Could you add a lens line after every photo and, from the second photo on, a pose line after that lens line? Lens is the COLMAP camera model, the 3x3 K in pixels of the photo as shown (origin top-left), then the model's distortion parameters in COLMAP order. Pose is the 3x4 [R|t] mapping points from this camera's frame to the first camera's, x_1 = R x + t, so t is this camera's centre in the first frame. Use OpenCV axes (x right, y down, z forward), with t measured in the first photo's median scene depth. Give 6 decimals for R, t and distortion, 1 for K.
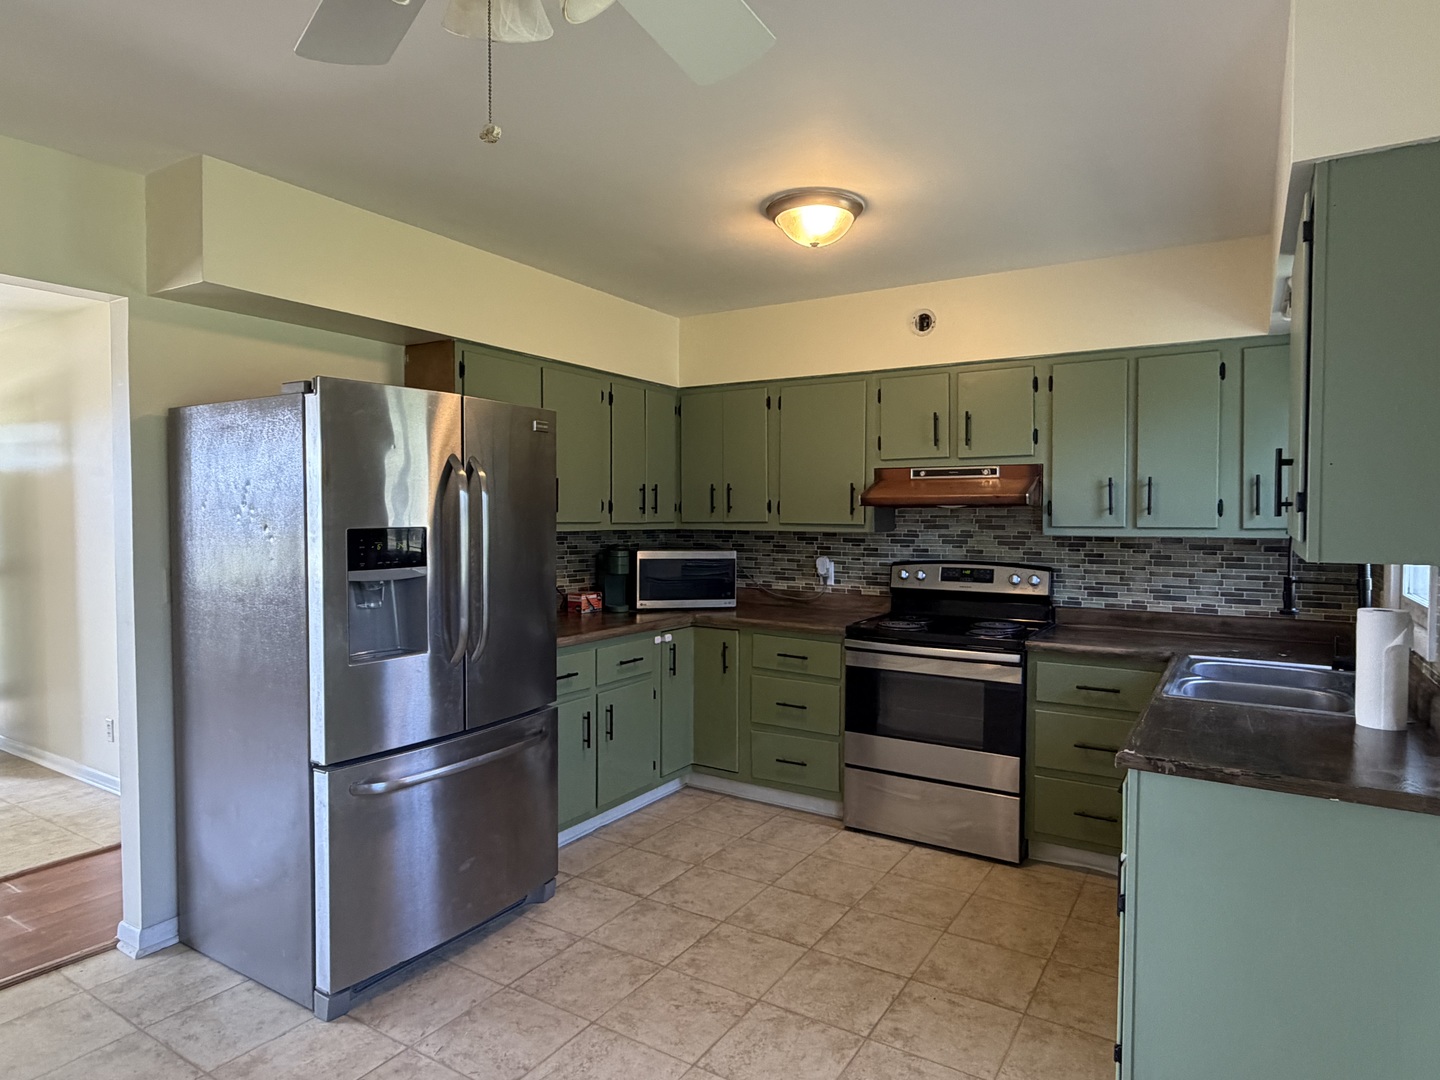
lens RADIAL K [[846.0, 0, 715.1], [0, 846.0, 537.5], [0, 0, 1]] dist [0.002600, -0.002041]
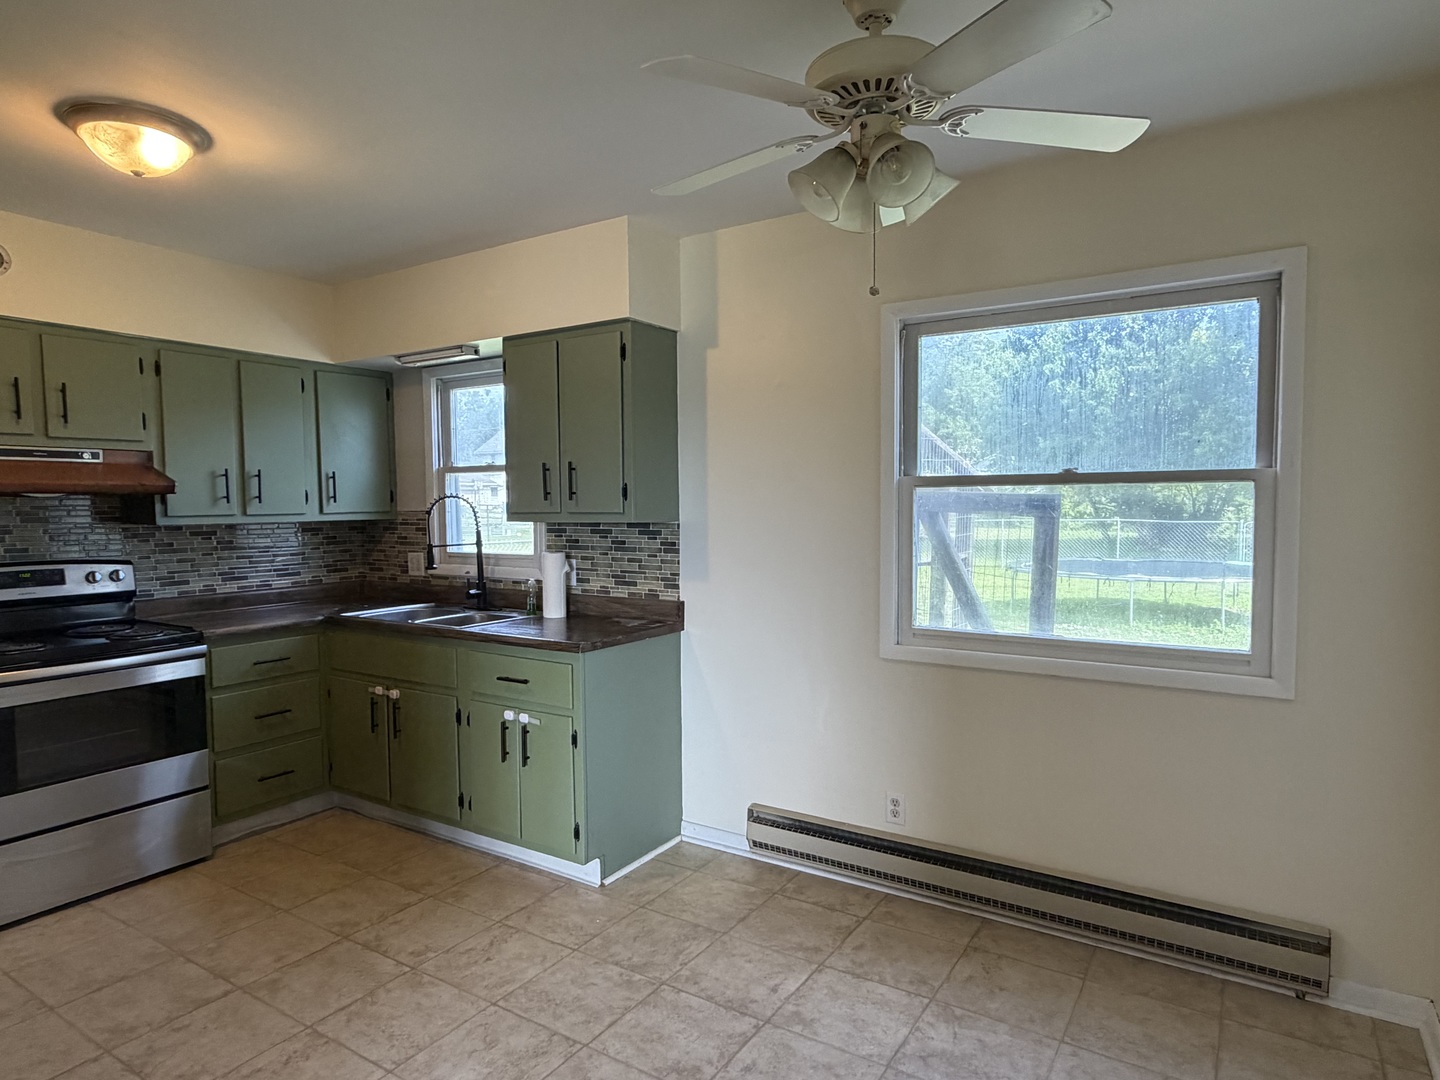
lens RADIAL K [[846.0, 0, 721.4], [0, 846.0, 538.6], [0, 0, 1]] dist [0.002600, -0.002041]
pose [[0.011470, -0.046585, 0.998848, -0.604628], [0.037821, 0.998220, 0.046121, -0.008331], [-0.999219, 0.037248, 0.013212, 0.371687]]
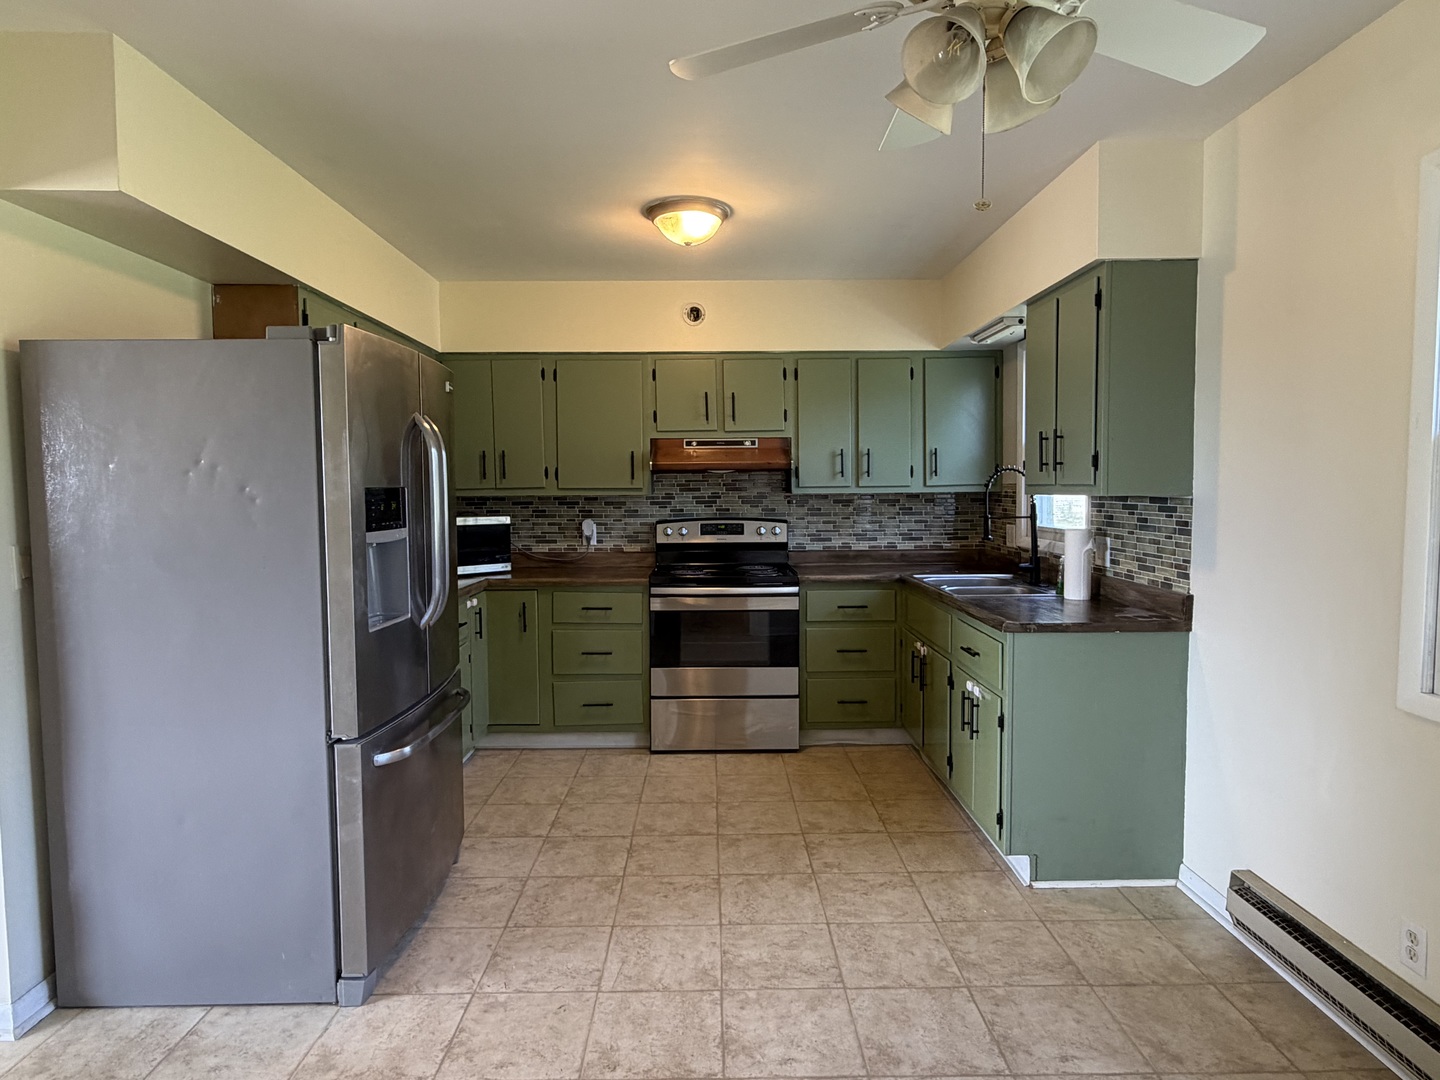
lens RADIAL K [[846.0, 0, 718.3], [0, 846.0, 535.8], [0, 0, 1]] dist [0.002600, -0.002041]
pose [[0.841256, -0.040831, 0.539093, -0.418208], [0.026279, 0.999054, 0.034659, 0.014114], [-0.539998, -0.014990, 0.841533, -0.008173]]
